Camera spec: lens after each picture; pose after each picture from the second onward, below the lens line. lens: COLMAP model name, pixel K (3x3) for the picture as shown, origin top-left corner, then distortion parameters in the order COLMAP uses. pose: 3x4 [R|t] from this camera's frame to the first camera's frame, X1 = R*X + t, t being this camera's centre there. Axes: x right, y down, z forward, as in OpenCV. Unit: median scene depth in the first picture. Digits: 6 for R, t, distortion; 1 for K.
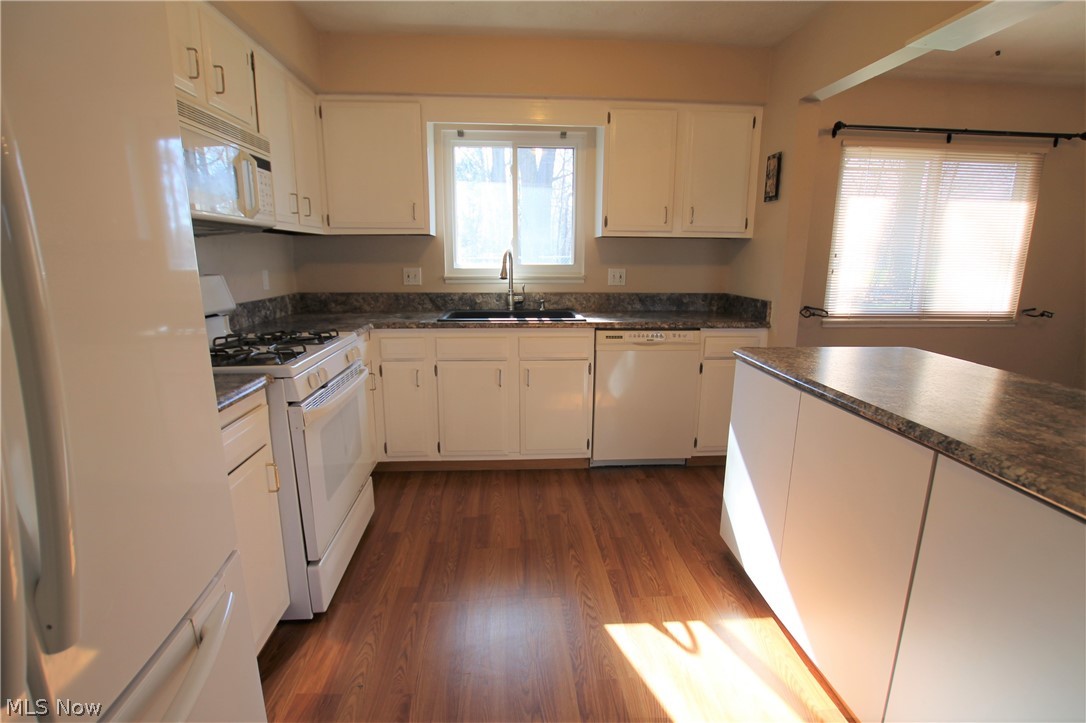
lens RADIAL K [[501.4, 0, 539.7], [0, 501.4, 384.1], [0, 0, 1]] dist [-0.029512, 0.000407]
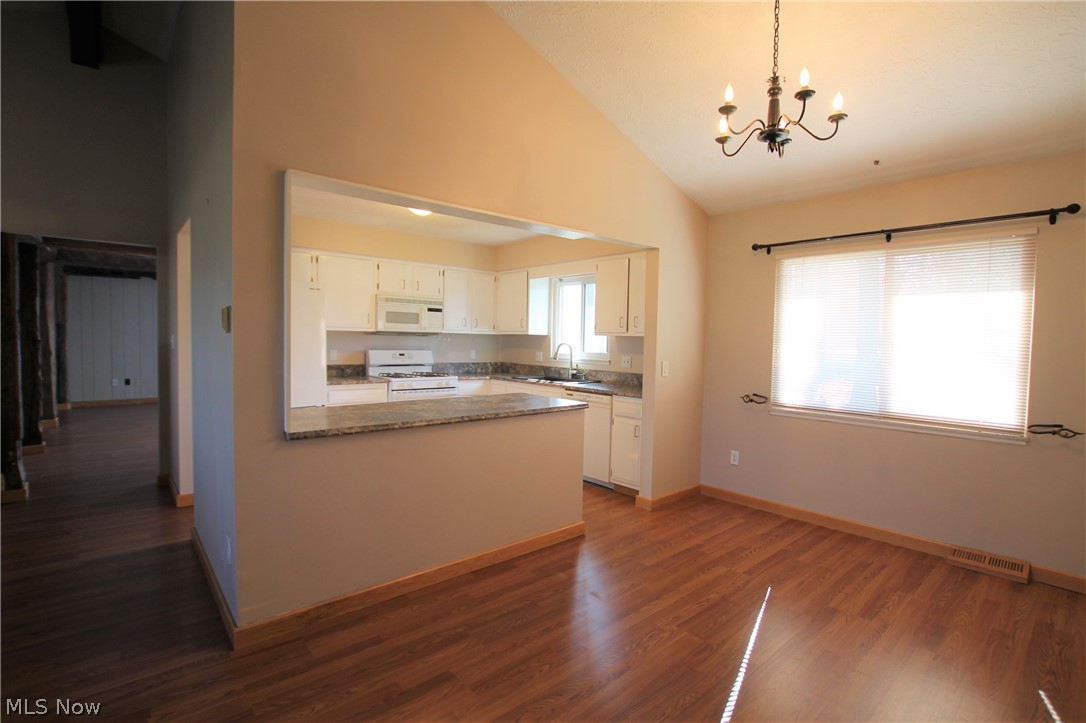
lens RADIAL K [[501.4, 0, 539.7], [0, 501.4, 384.1], [0, 0, 1]] dist [-0.029512, 0.000407]
pose [[0.615198, 0.078002, -0.784504, 1.178926], [-0.216140, 0.973653, -0.072685, 0.012230], [0.758166, 0.214278, 0.615849, -0.090054]]
